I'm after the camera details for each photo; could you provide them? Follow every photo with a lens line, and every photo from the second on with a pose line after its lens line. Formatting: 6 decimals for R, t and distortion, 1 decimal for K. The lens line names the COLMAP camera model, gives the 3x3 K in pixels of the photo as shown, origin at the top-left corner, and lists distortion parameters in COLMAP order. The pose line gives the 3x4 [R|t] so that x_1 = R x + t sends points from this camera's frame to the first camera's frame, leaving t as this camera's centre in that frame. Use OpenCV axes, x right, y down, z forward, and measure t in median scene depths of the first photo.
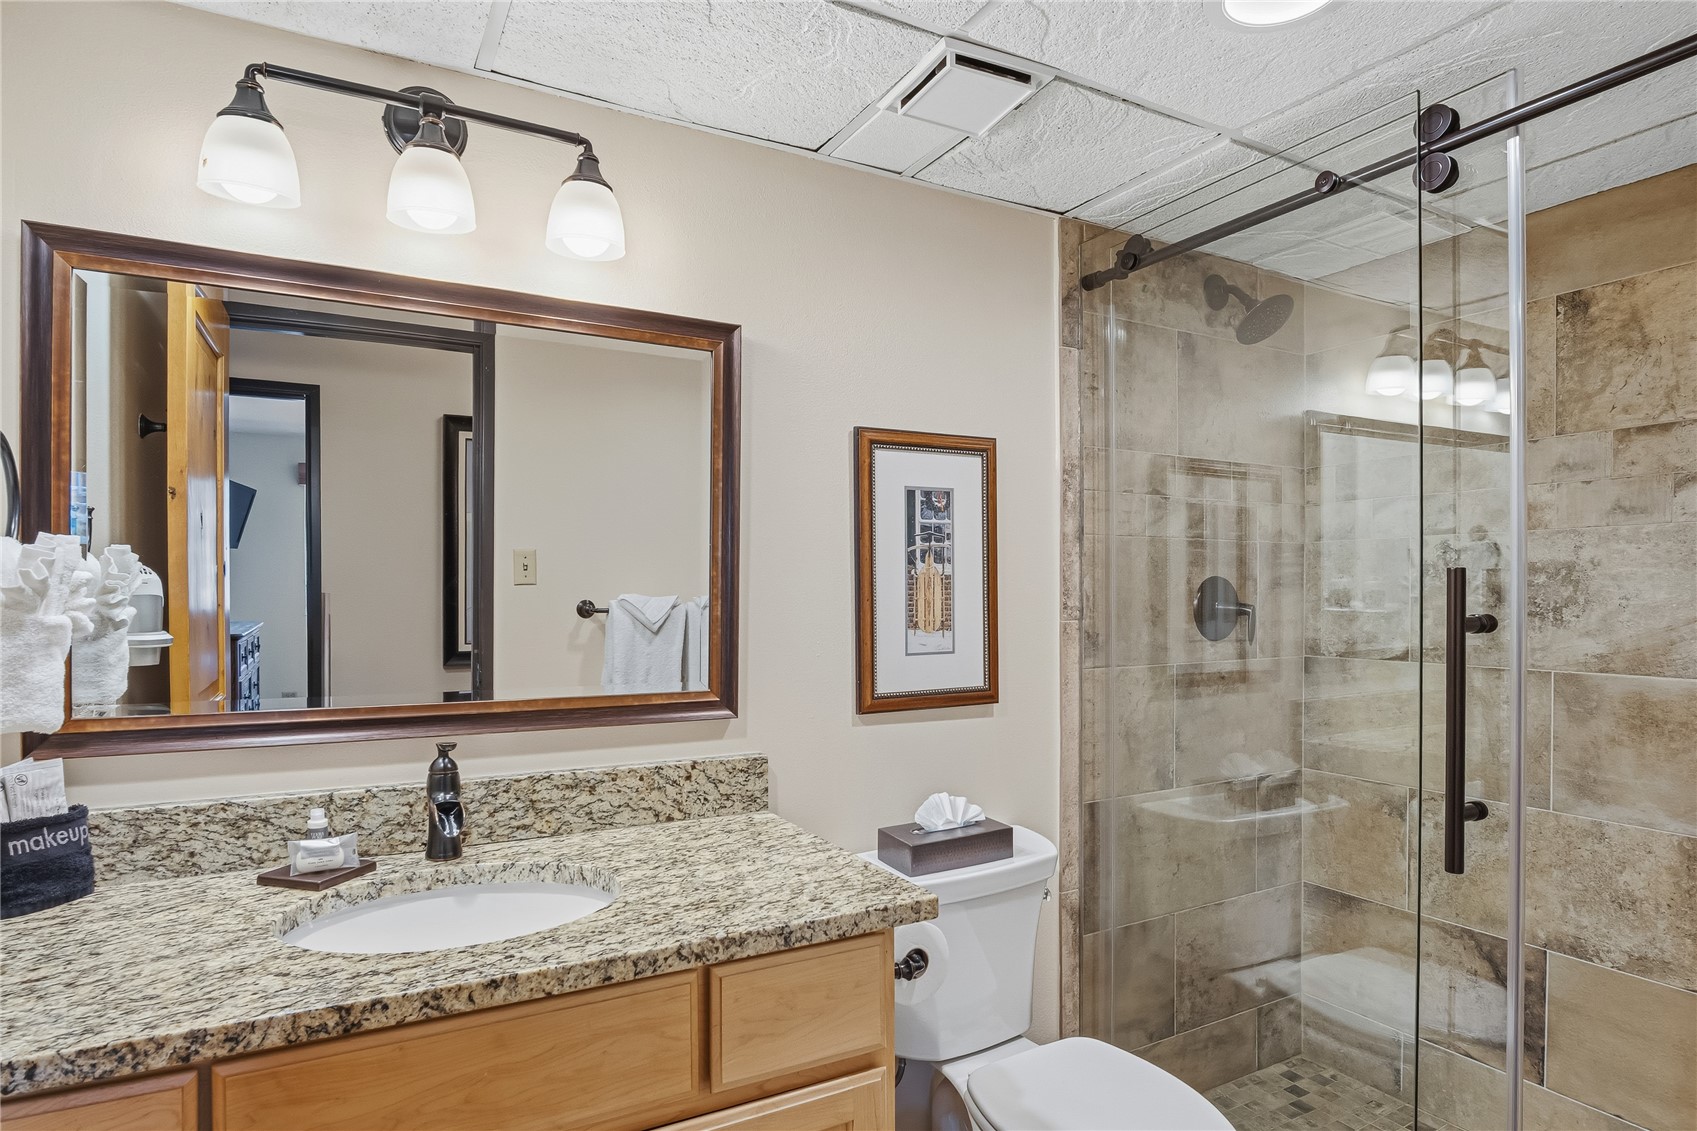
lens RADIAL K [[921.6, 0, 821.6], [0, 921.6, 594.2], [0, 0, 1]] dist [-0.031915, 0.008366]
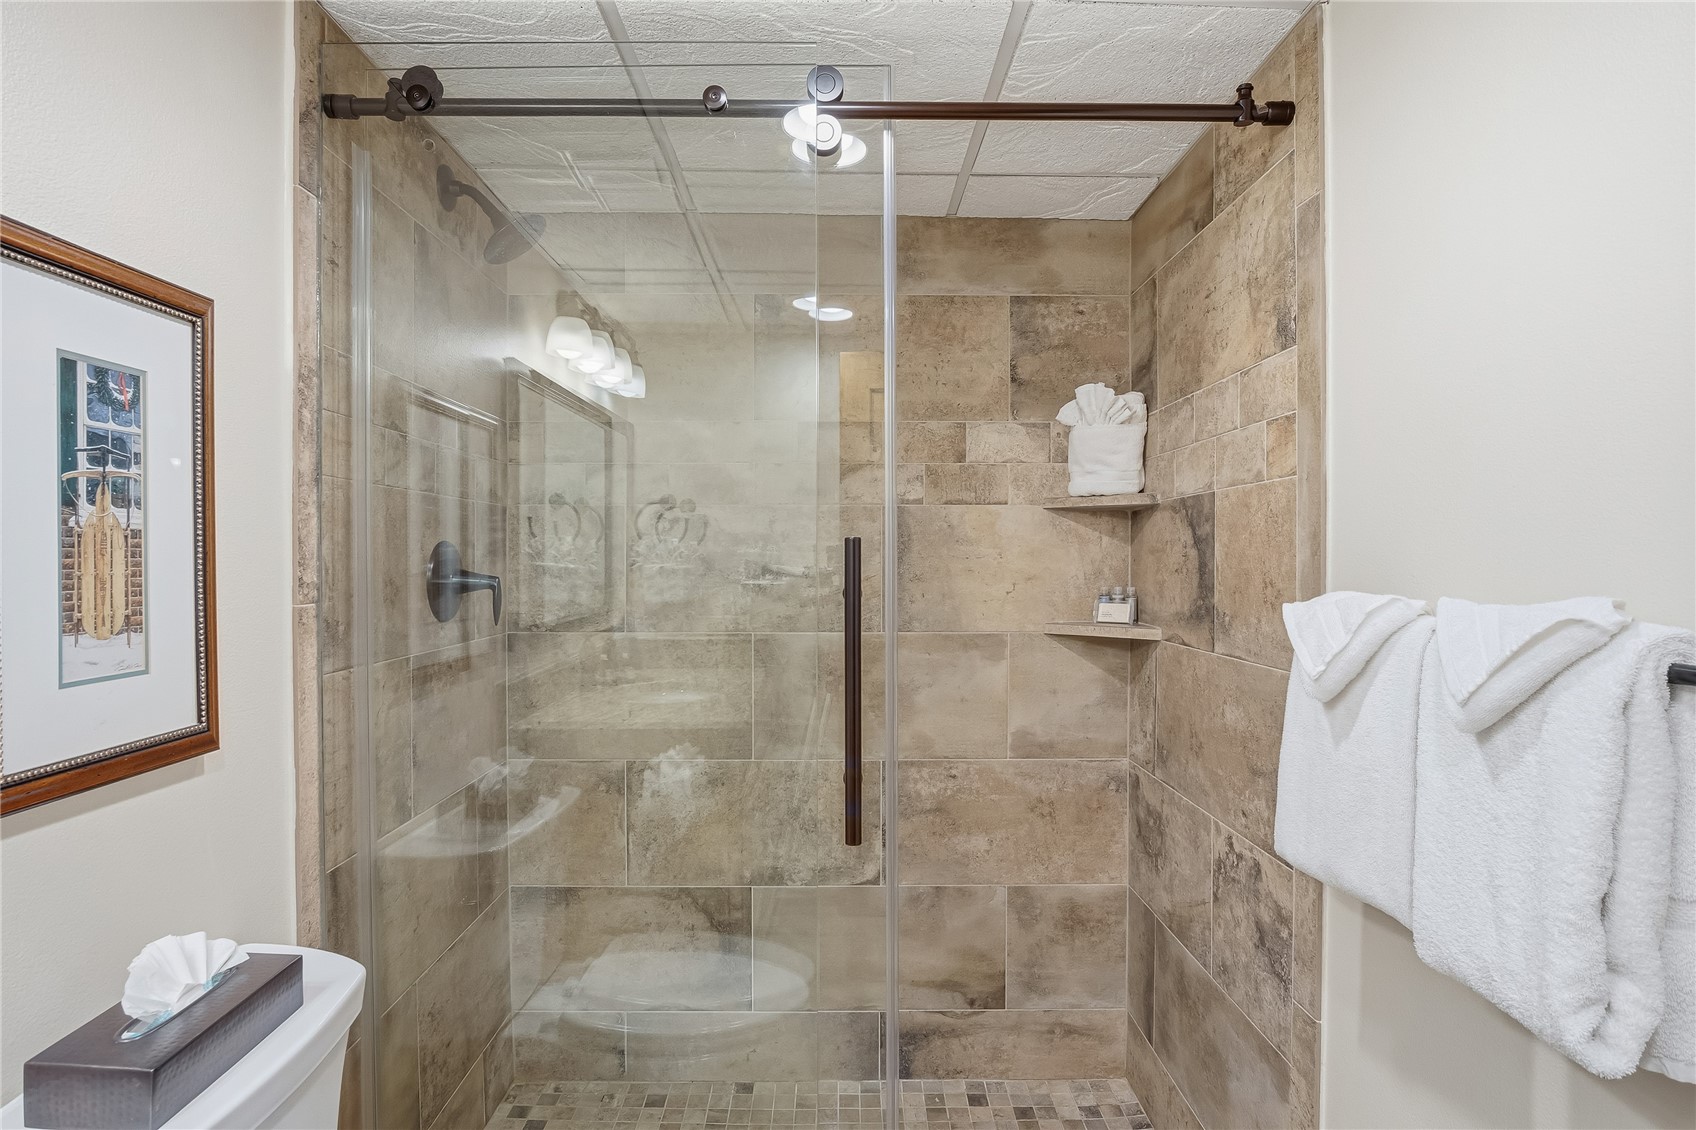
lens RADIAL K [[921.1, 0, 845.7], [0, 921.1, 562.5], [0, 0, 1]] dist [-0.031915, 0.008366]
pose [[0.468888, -0.000073, 0.883258, -0.126297], [-0.001637, 0.999998, 0.000952, -0.002581], [-0.883256, -0.001892, 0.468887, 0.352710]]
